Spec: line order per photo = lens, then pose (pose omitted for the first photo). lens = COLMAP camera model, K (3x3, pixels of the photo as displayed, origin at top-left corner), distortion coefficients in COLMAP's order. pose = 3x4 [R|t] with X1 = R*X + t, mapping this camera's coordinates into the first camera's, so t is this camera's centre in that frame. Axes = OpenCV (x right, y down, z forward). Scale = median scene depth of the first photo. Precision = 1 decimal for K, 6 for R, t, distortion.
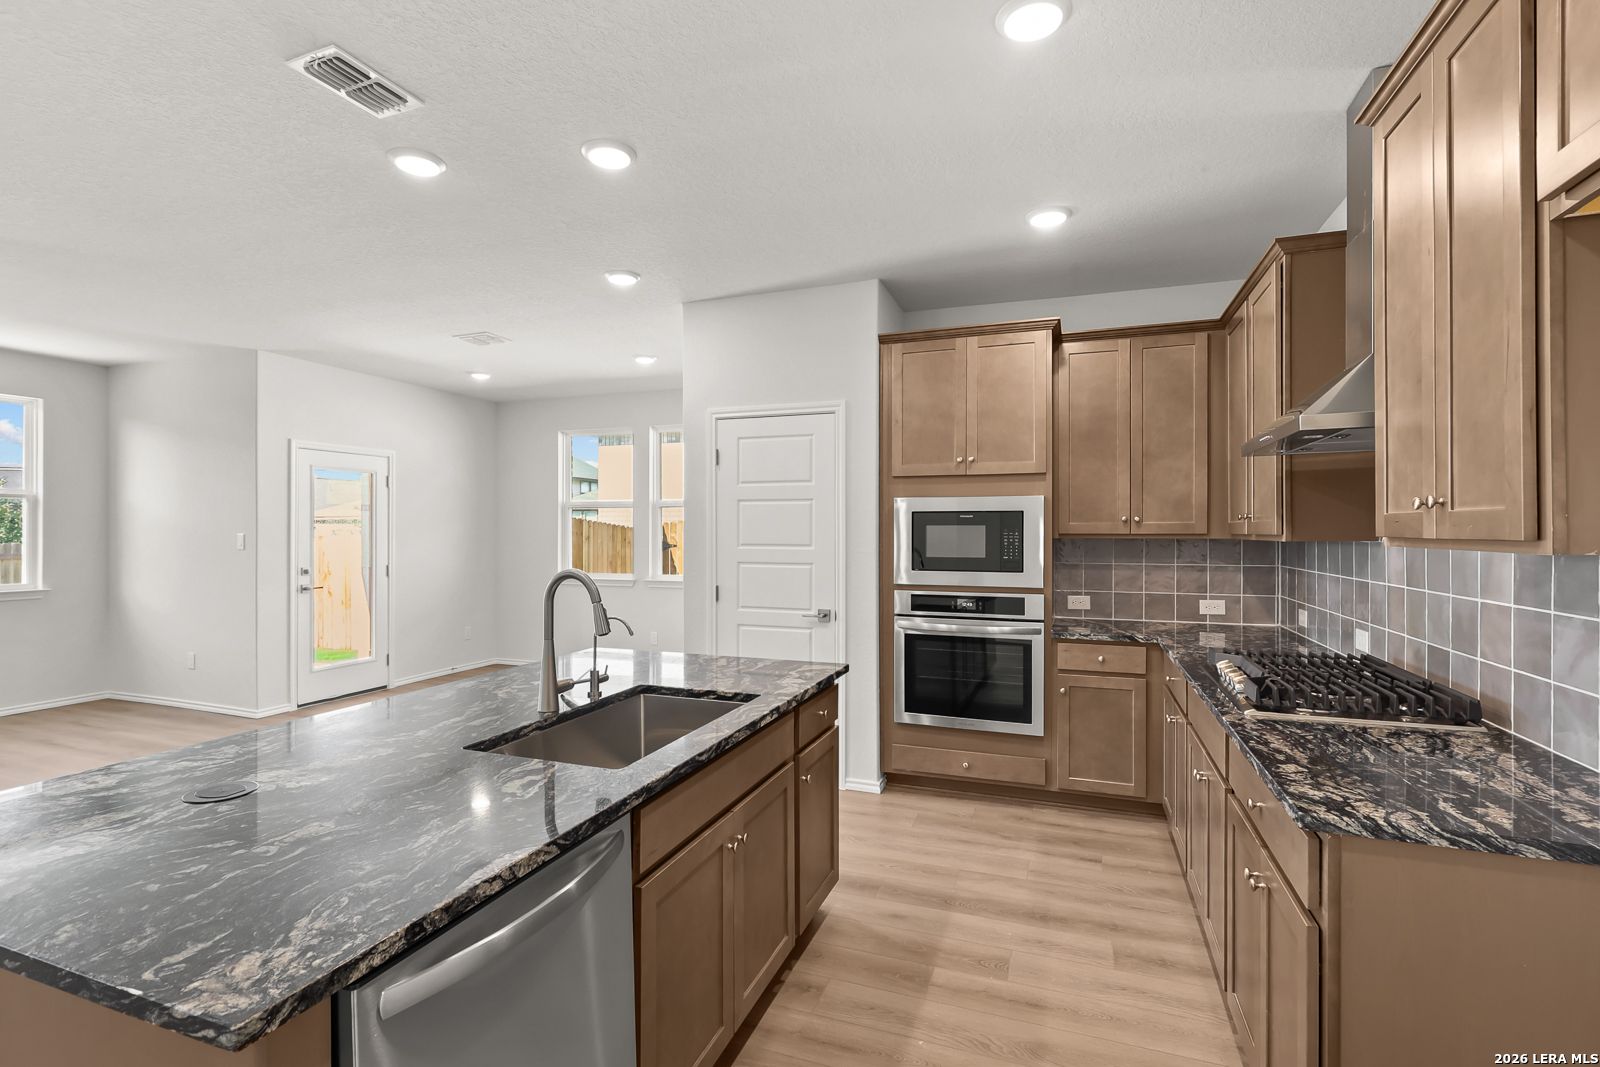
lens RADIAL K [[737.0, 0, 795.0], [0, 737.0, 532.1], [0, 0, 1]] dist [-0.007383, 0.003262]
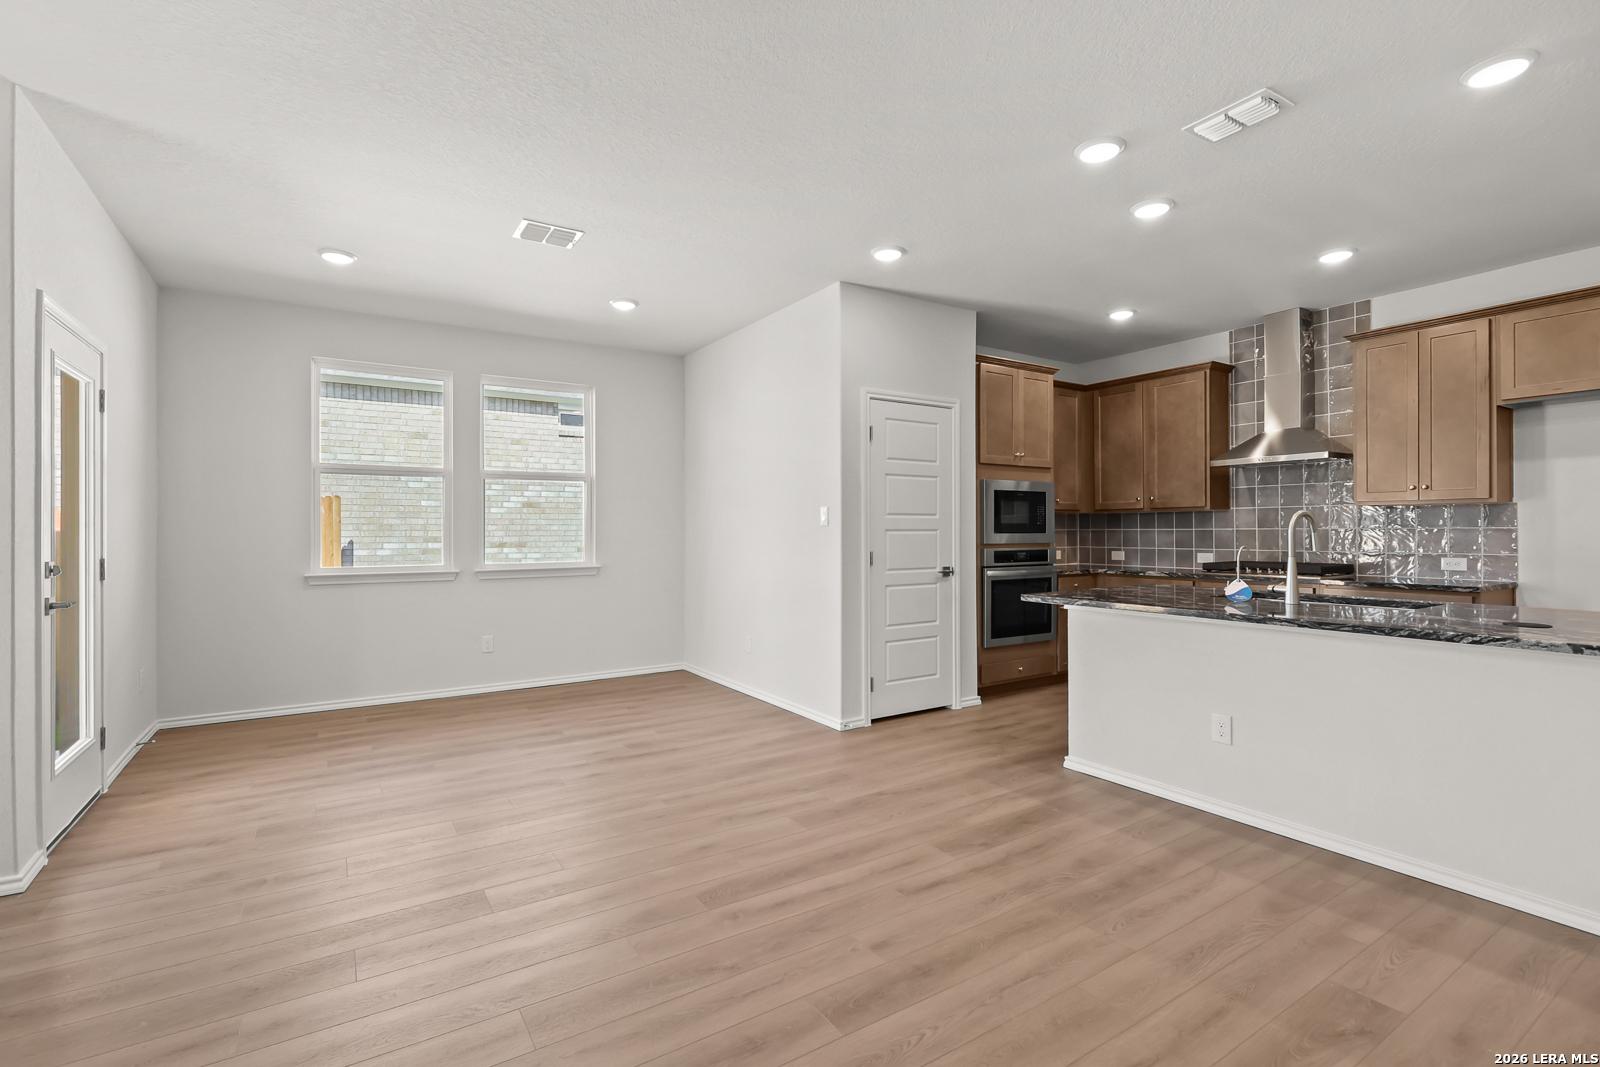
lens RADIAL K [[737.0, 0, 799.2], [0, 737.0, 529.4], [0, 0, 1]] dist [-0.007383, 0.003262]
pose [[0.597250, -0.000668, 0.802055, -1.120236], [0.005649, 0.999978, -0.003373, 0.046053], [-0.802035, 0.006545, 0.597241, 0.471142]]
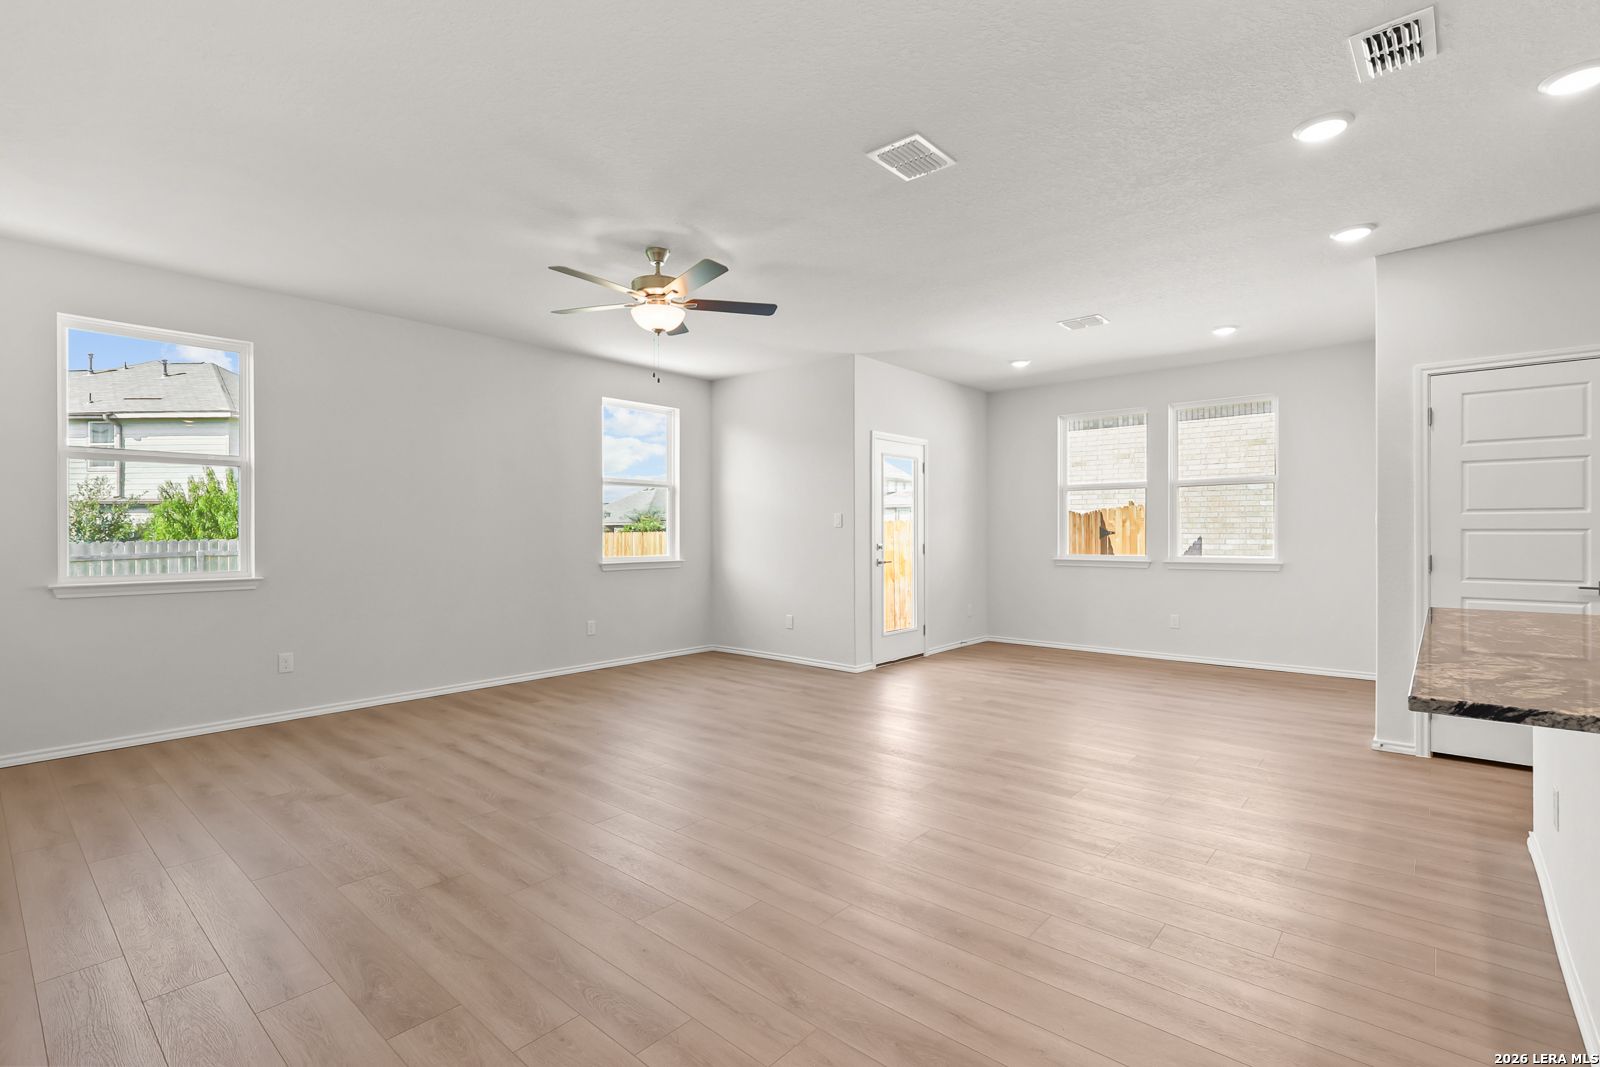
lens RADIAL K [[737.0, 0, 799.8], [0, 737.0, 534.7], [0, 0, 1]] dist [-0.007383, 0.003262]
pose [[0.936568, -0.001931, -0.350481, -0.565663], [0.003132, 0.999991, 0.002859, 0.045338], [0.350473, -0.003776, 0.936565, -0.157808]]
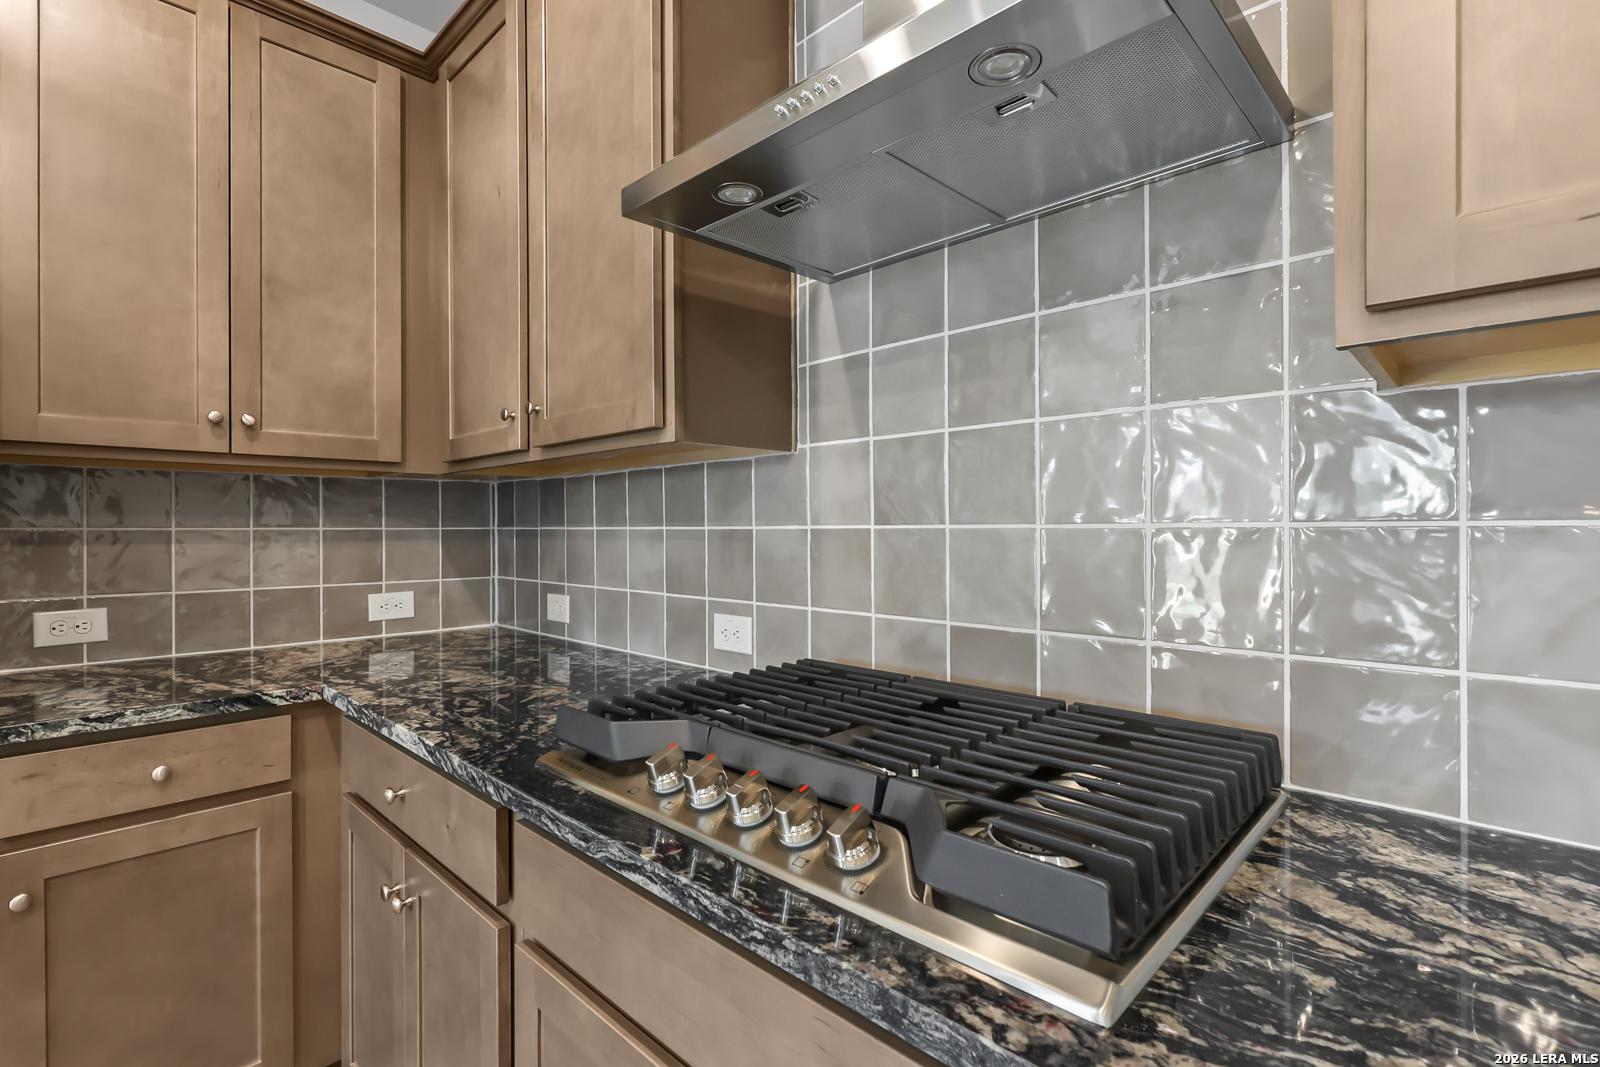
lens RADIAL K [[737.0, 0, 805.4], [0, 737.0, 532.4], [0, 0, 1]] dist [-0.007383, 0.003262]
pose [[0.391417, -0.003874, 0.920205, 0.184858], [0.003257, 0.999991, 0.002825, 0.047080], [-0.920208, 0.001892, 0.391426, 0.503575]]
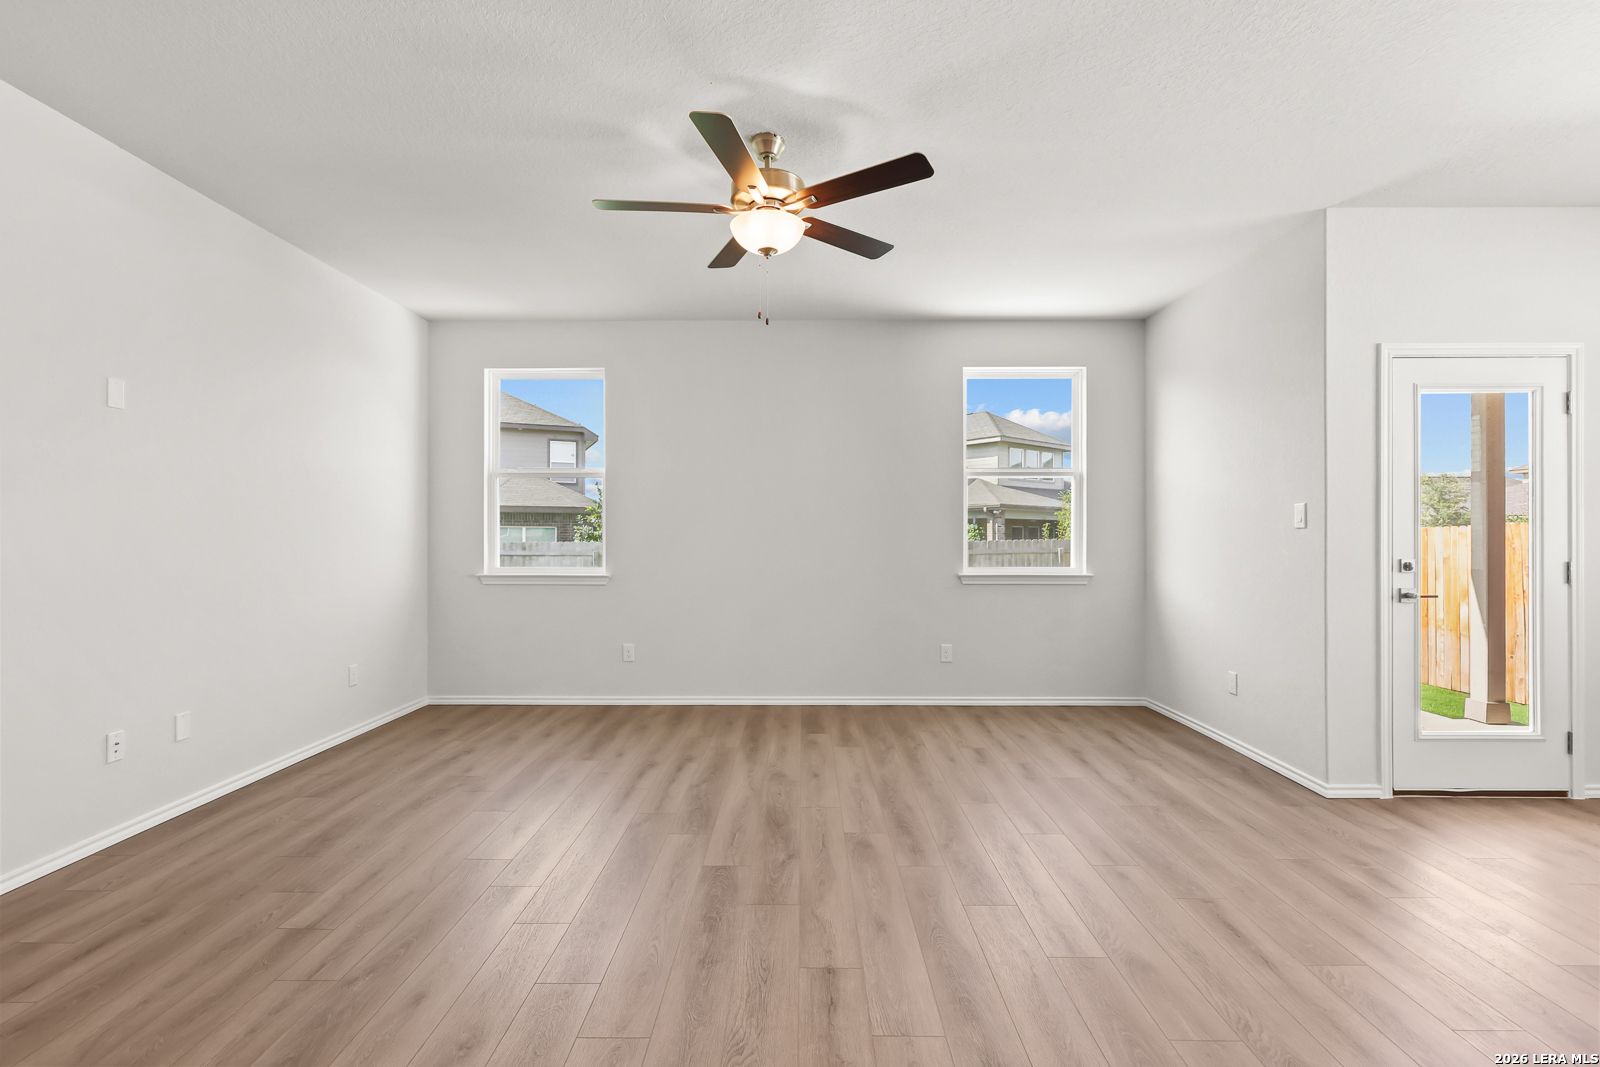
lens RADIAL K [[737.0, 0, 799.6], [0, 737.0, 533.8], [0, 0, 1]] dist [-0.007383, 0.003262]
pose [[0.345229, -0.003271, -0.938513, -0.416391], [-0.001948, 0.999989, -0.004202, 0.045939], [0.938517, 0.003279, 0.345218, 0.504301]]
